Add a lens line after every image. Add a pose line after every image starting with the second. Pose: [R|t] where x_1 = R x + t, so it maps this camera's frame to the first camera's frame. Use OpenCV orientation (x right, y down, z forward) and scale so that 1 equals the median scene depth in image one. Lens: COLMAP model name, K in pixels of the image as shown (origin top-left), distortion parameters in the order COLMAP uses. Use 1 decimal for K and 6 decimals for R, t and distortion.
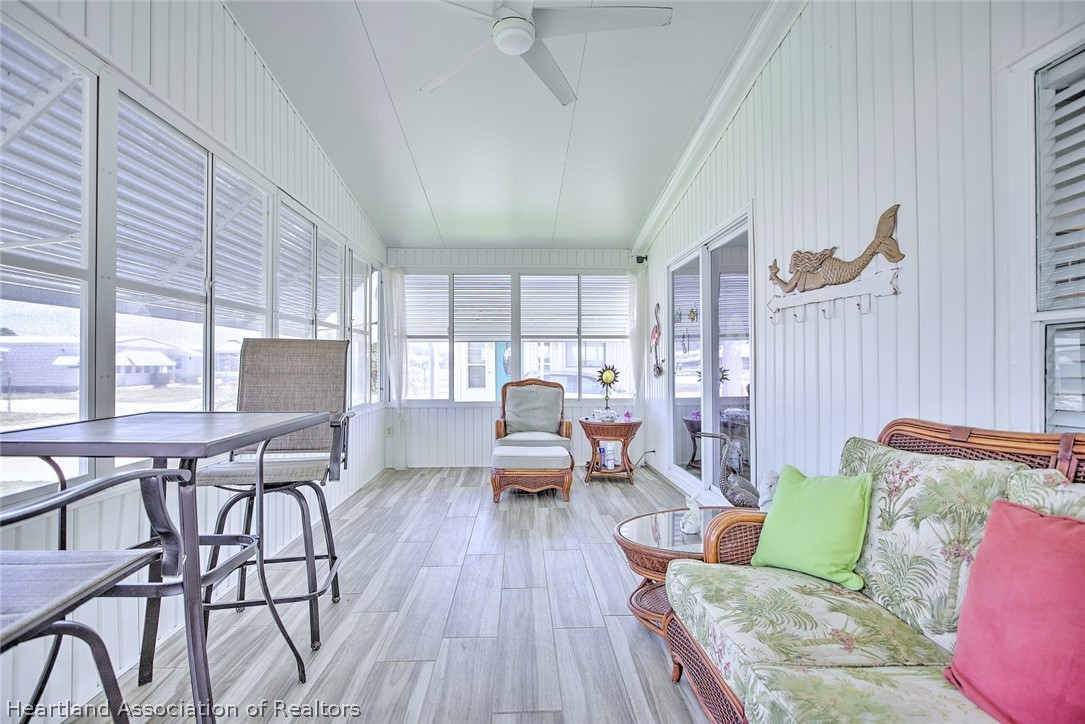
lens RADIAL K [[521.6, 0, 529.6], [0, 521.6, 360.7], [0, 0, 1]] dist [-0.002063, -0.000817]
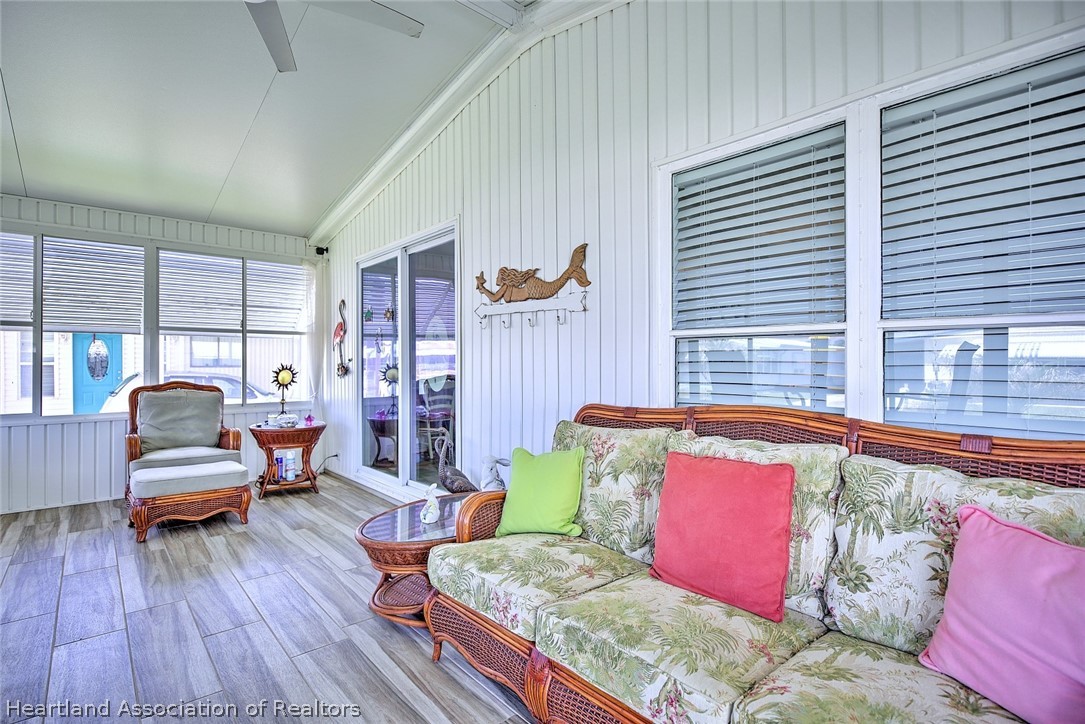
lens RADIAL K [[536.3, 0, 552.0], [0, 536.3, 358.1], [0, 0, 1]] dist [-0.000319, -0.000222]
pose [[0.767569, 0.006968, 0.640929, -0.198721], [-0.004967, 0.999976, -0.004924, -0.000210], [-0.640947, 0.000596, 0.767585, 0.003649]]
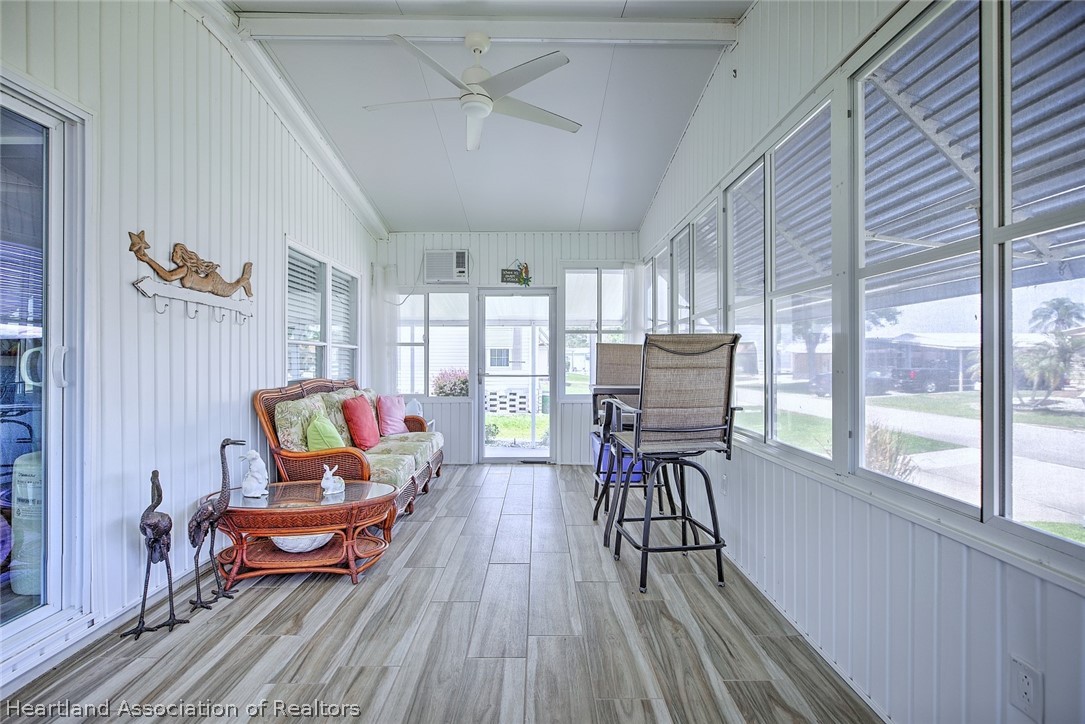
lens RADIAL K [[521.6, 0, 529.6], [0, 521.6, 360.7], [0, 0, 1]] dist [-0.002063, -0.000817]
pose [[-0.999439, -0.000834, 0.033479, -0.197527], [-0.000926, 0.999996, -0.002748, 0.013041], [-0.033476, -0.002777, -0.999436, 2.204367]]
